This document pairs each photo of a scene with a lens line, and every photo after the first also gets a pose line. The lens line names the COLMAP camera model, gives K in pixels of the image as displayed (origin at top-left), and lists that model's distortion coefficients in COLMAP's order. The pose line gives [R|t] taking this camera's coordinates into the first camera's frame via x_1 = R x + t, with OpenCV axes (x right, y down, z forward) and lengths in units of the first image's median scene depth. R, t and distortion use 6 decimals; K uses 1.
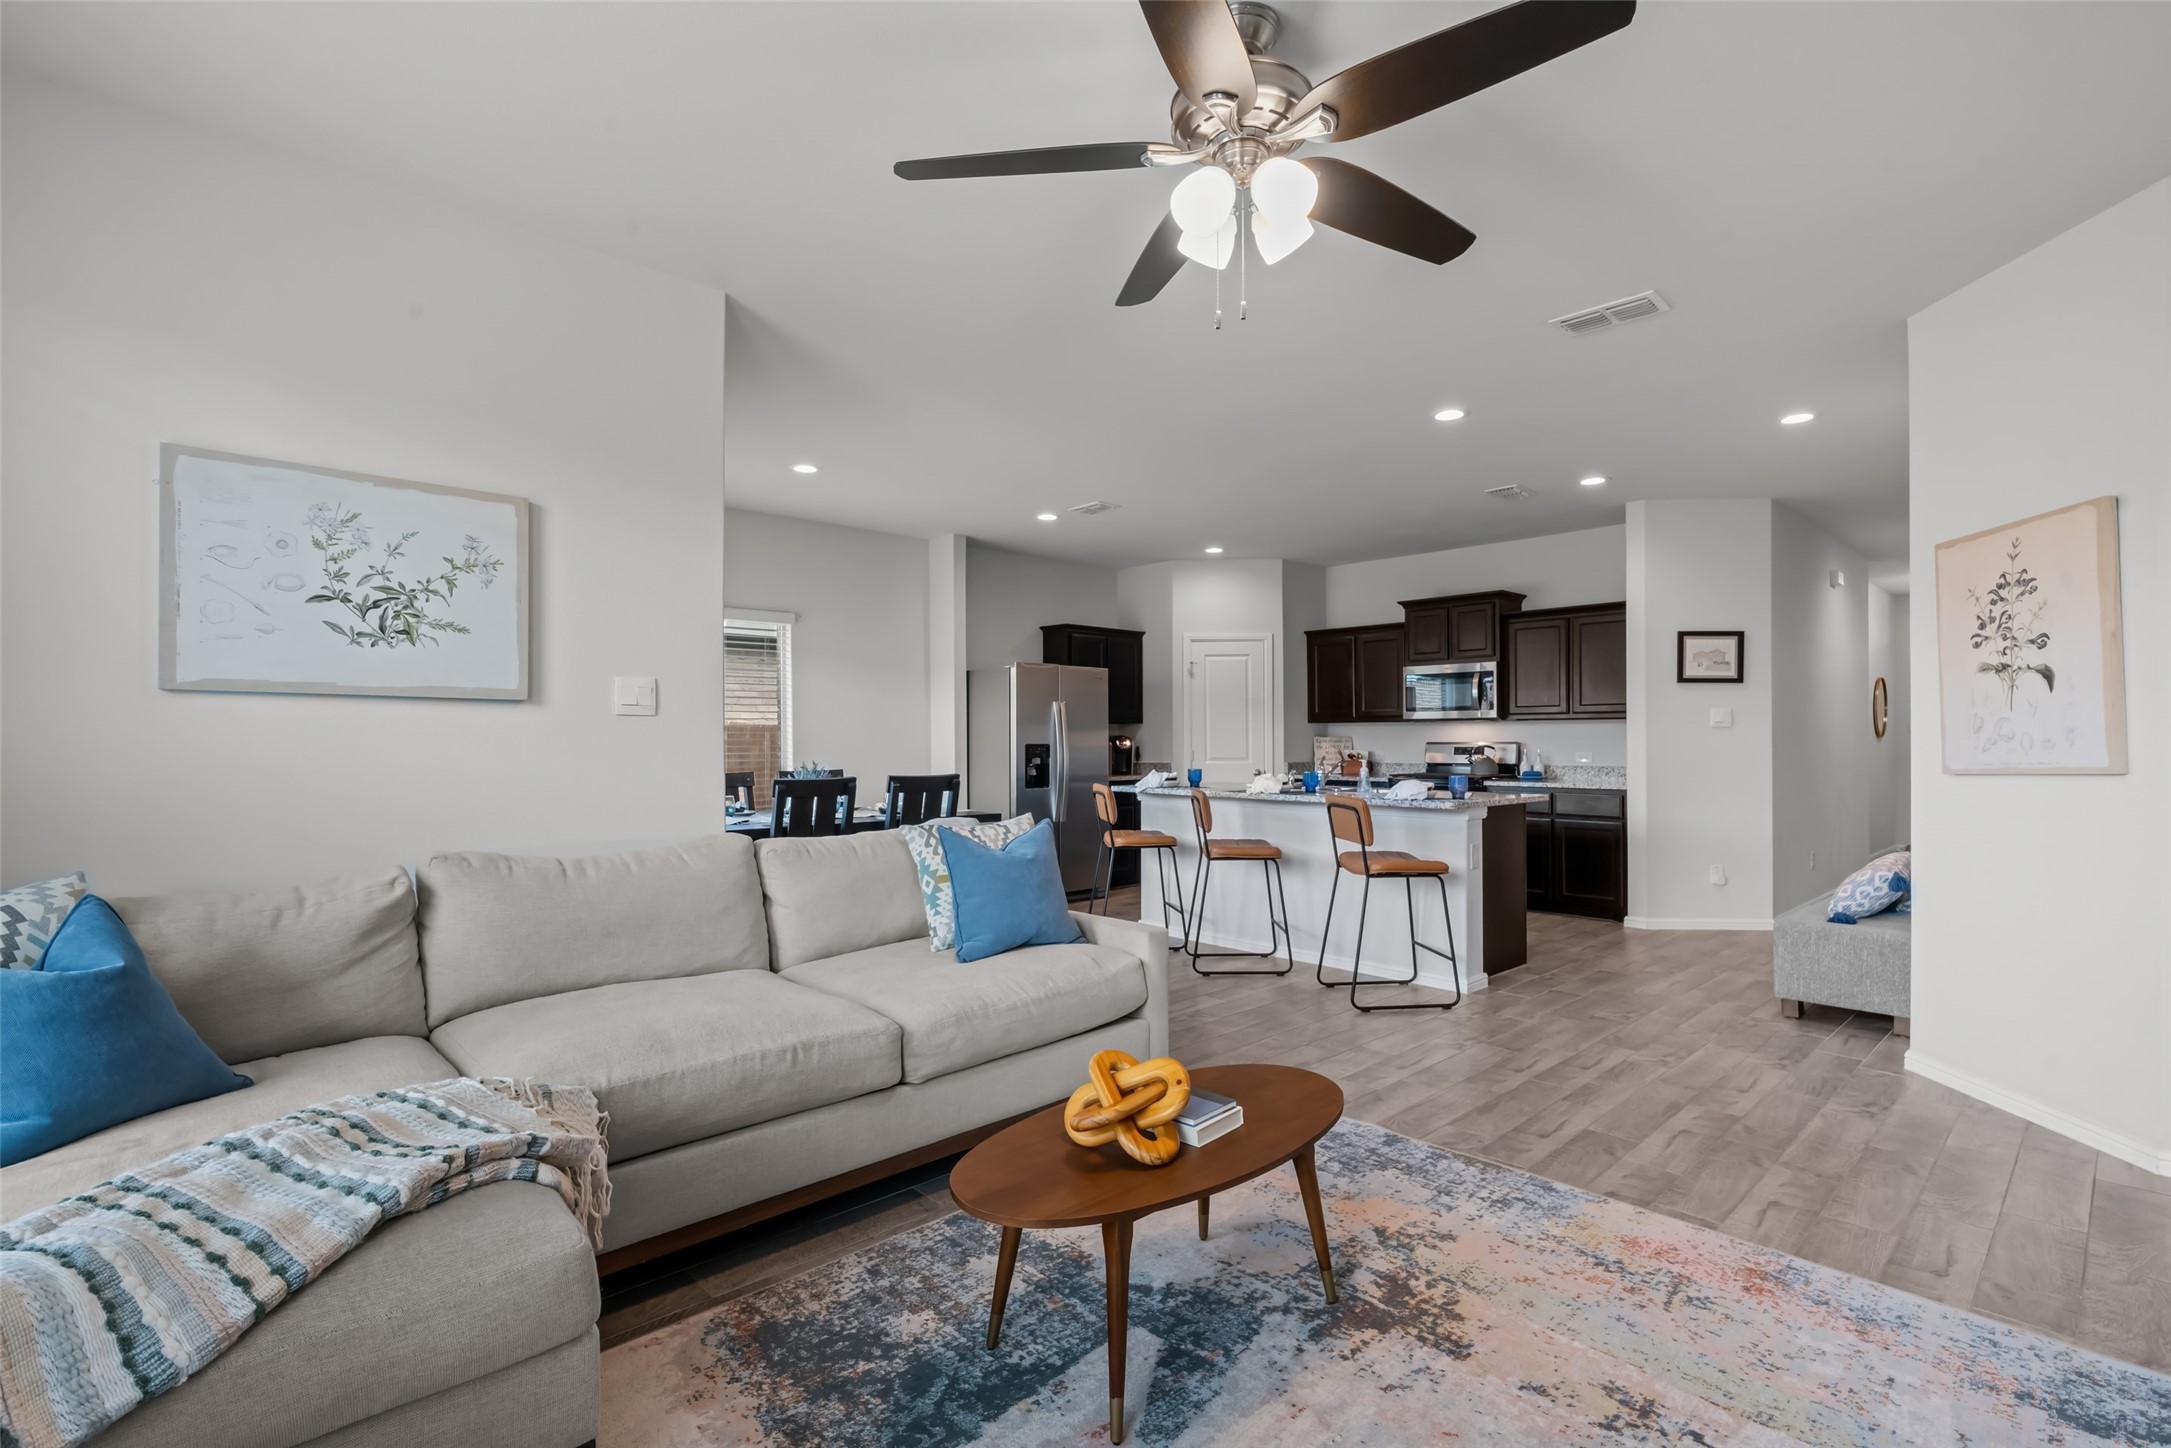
lens RADIAL K [[991.4, 0, 1061.7], [0, 991.4, 729.9], [0, 0, 1]] dist [-0.005846, 0.003471]
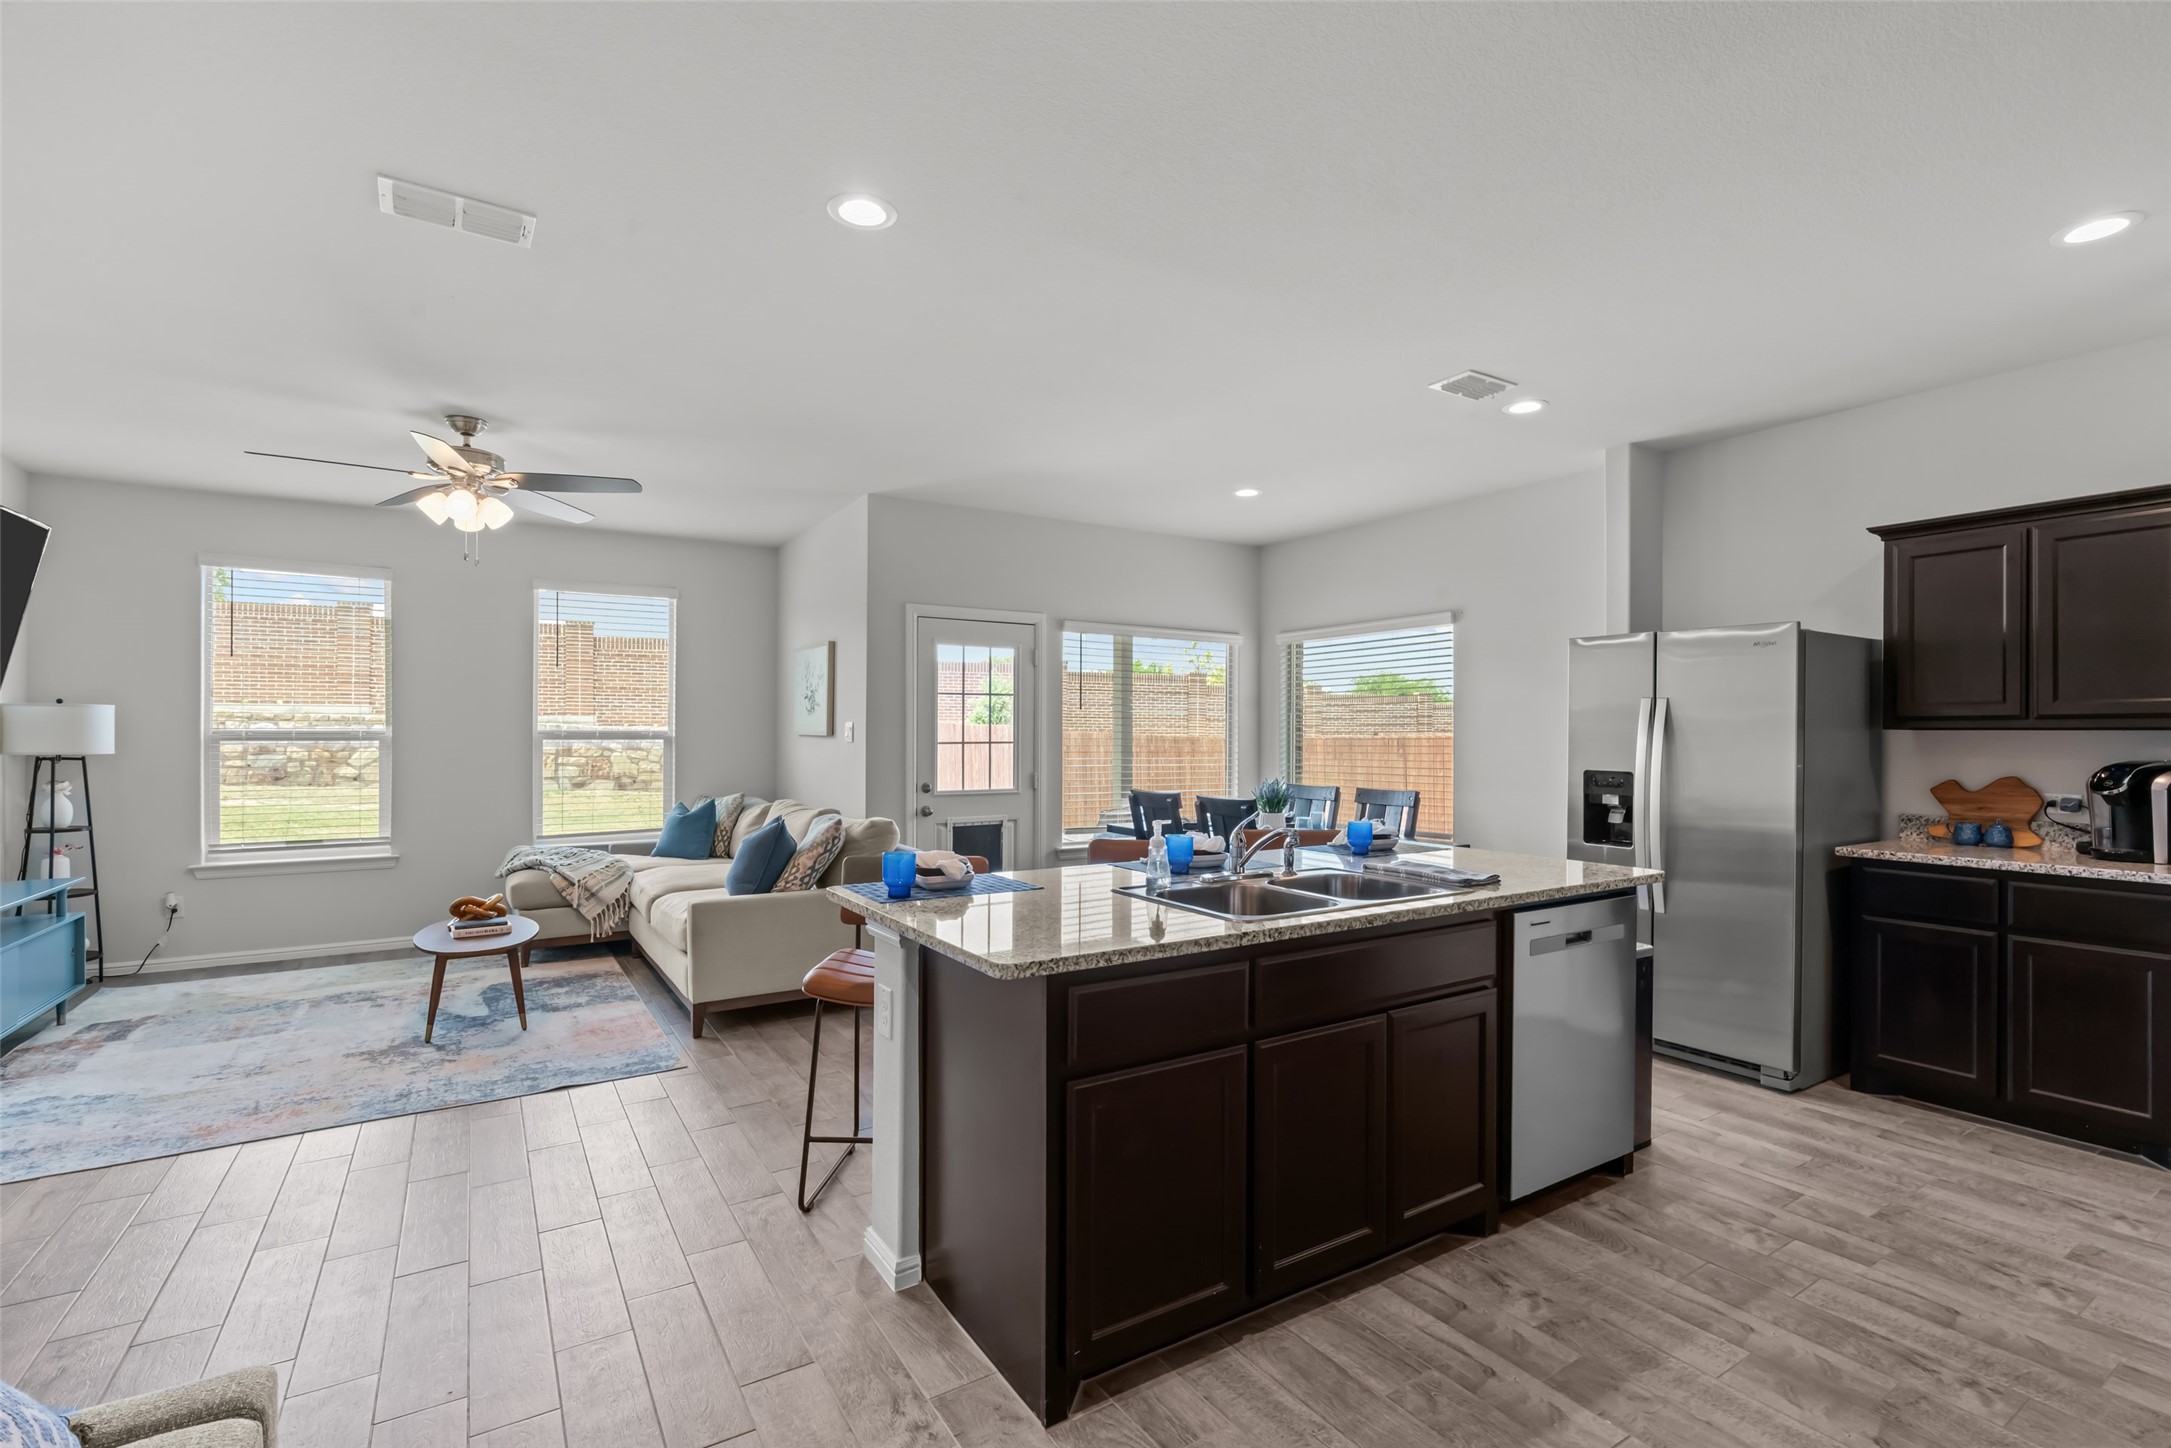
lens RADIAL K [[991.4, 0, 1105.6], [0, 991.4, 717.1], [0, 0, 1]] dist [-0.005846, 0.003471]
pose [[-0.152982, -0.015079, -0.988114, 0.642573], [0.007660, 0.999835, -0.016444, -0.010503], [0.988199, -0.010084, -0.152842, 0.837270]]
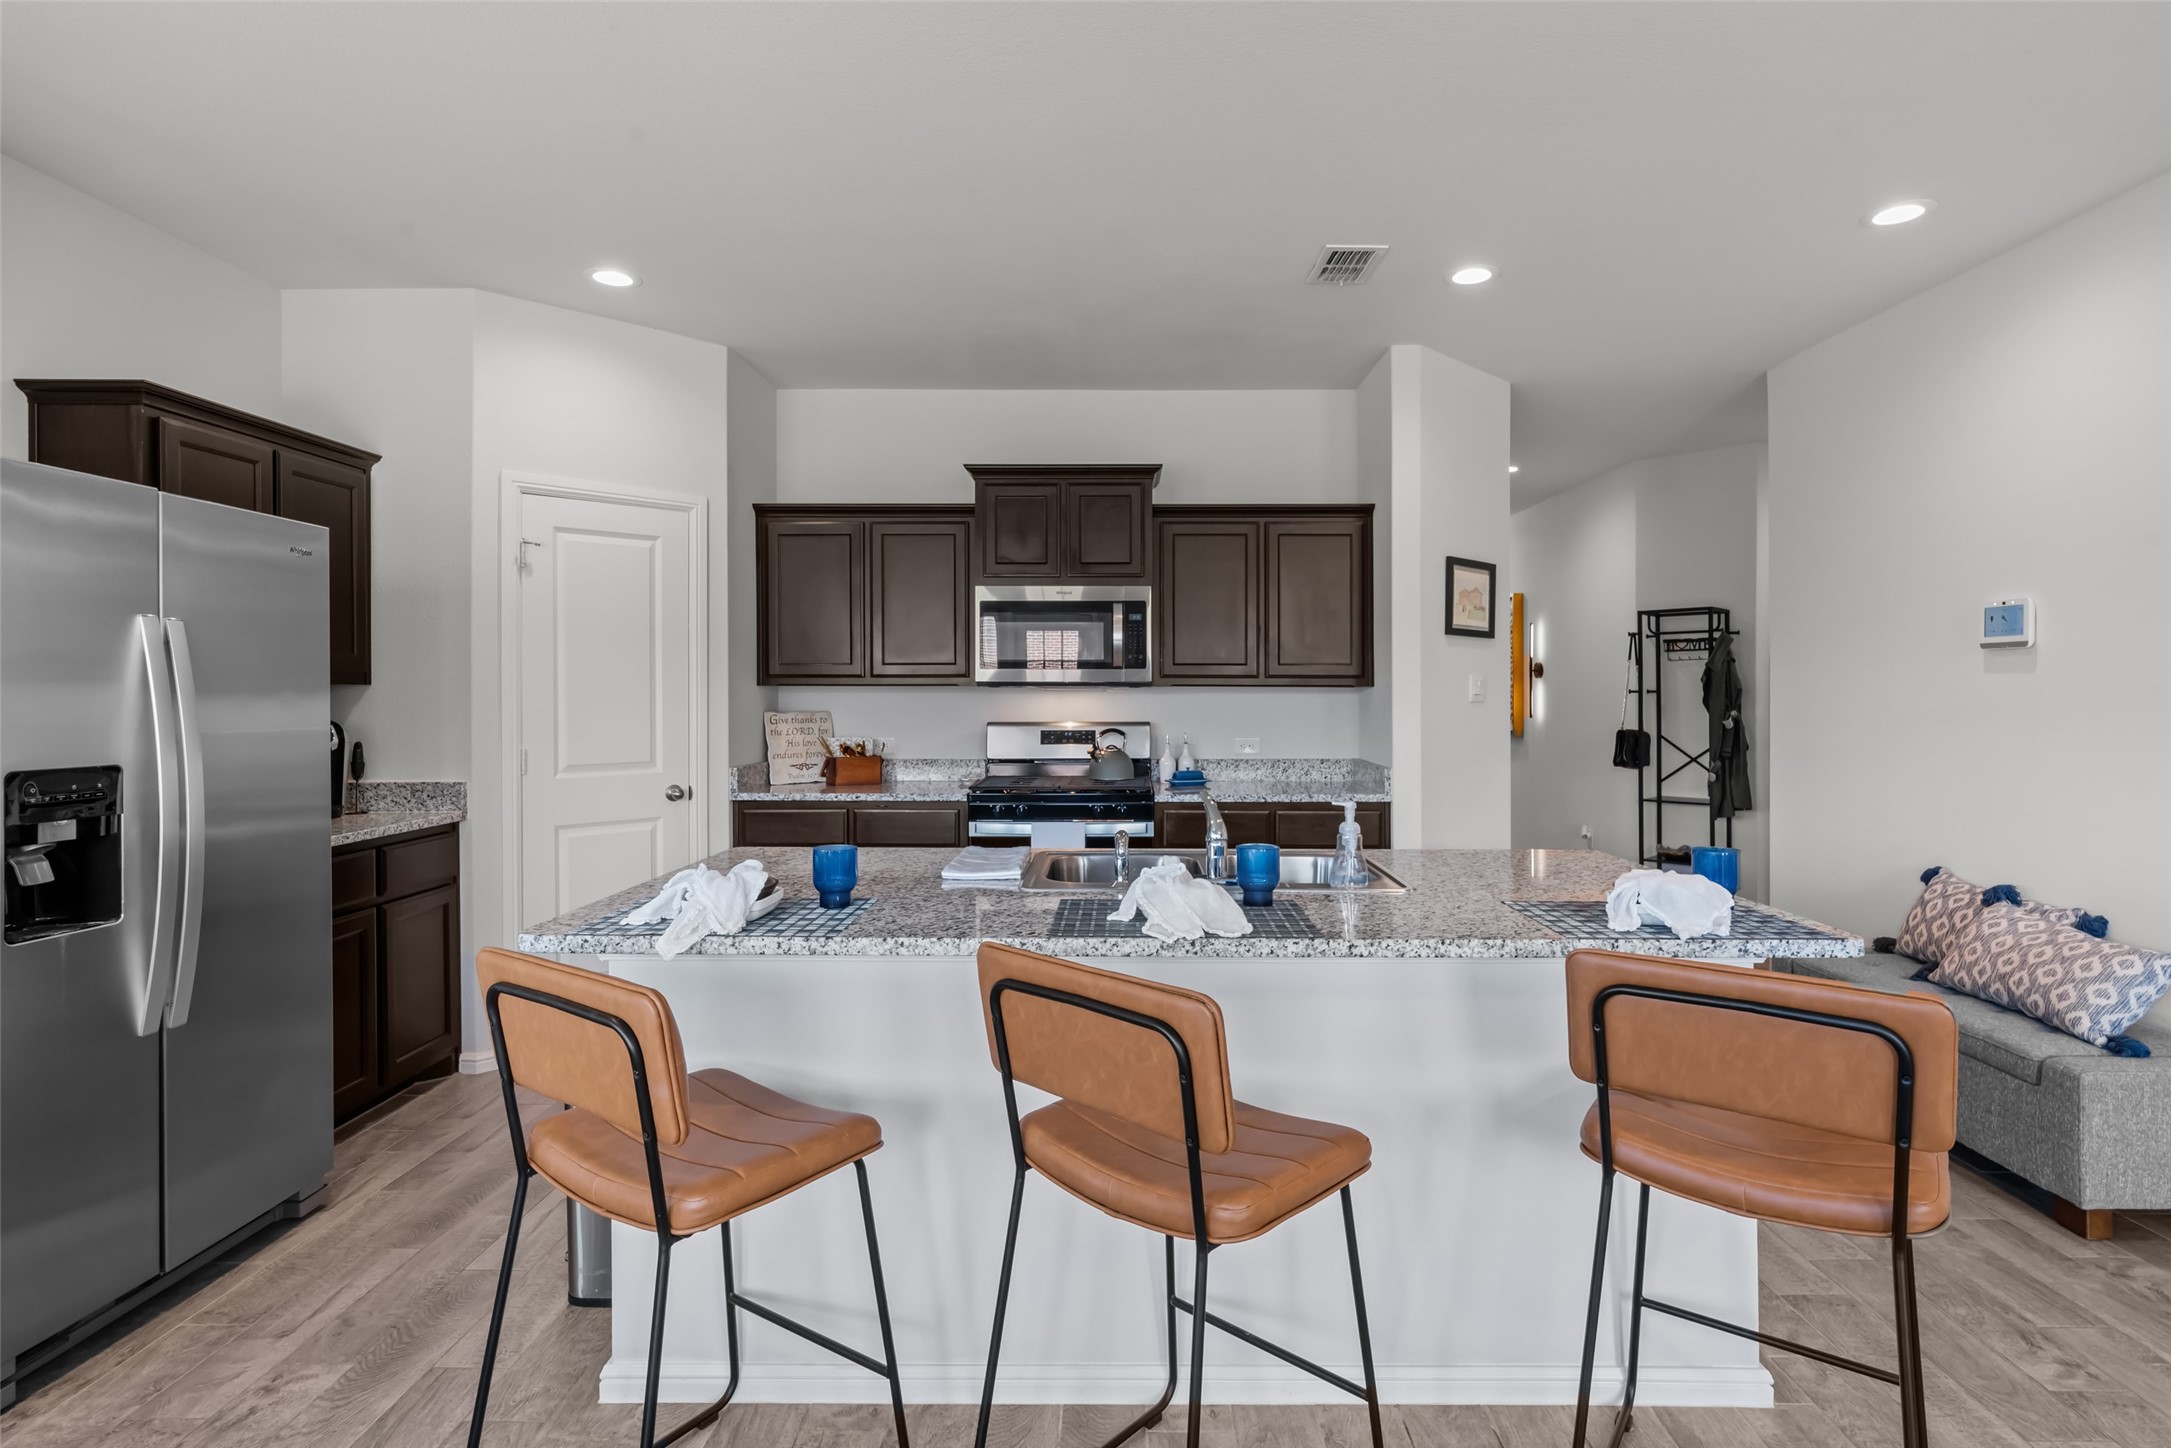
lens RADIAL K [[1091.2, 0, 1093.9], [0, 1091.2, 690.1], [0, 0, 1]] dist [-0.003835, 0.001464]
pose [[0.677732, 0.003447, 0.735301, -0.055207], [-0.007554, 0.999969, 0.002274, -0.009510], [-0.735270, -0.007096, 0.677737, 0.628345]]
